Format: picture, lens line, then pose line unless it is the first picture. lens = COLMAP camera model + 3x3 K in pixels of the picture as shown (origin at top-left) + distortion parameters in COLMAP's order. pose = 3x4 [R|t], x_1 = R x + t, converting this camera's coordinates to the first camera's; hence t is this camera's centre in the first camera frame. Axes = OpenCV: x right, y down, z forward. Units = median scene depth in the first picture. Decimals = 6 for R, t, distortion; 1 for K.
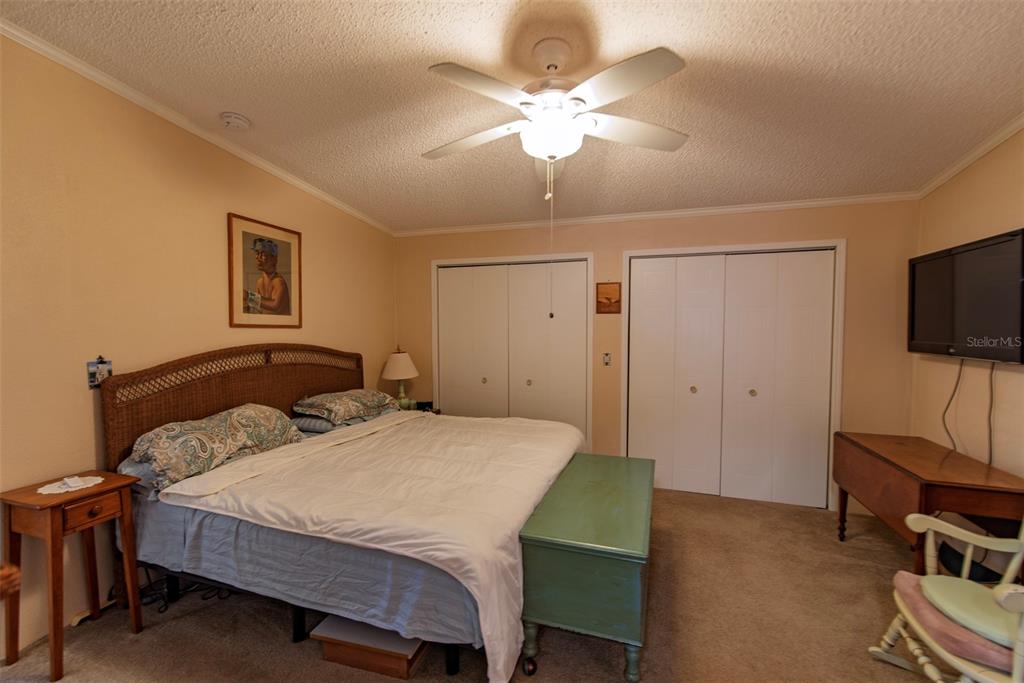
lens RADIAL K [[444.4, 0, 516.8], [0, 444.4, 343.8], [0, 0, 1]] dist [-0.000169, 0.000091]
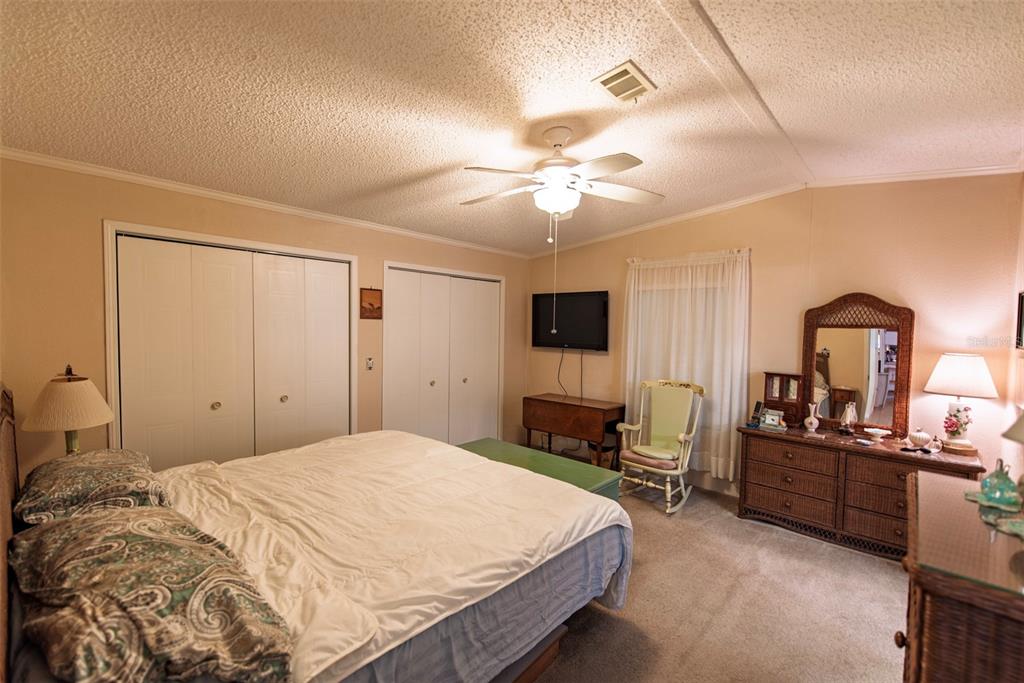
lens RADIAL K [[438.2, 0, 512.0], [0, 438.2, 341.5], [0, 0, 1]] dist [-0.001188, -0.000043]
pose [[0.405465, -0.024350, 0.913786, -0.837192], [0.020703, 0.999633, 0.017451, -0.039120], [-0.913876, 0.011842, 0.405820, 0.424828]]
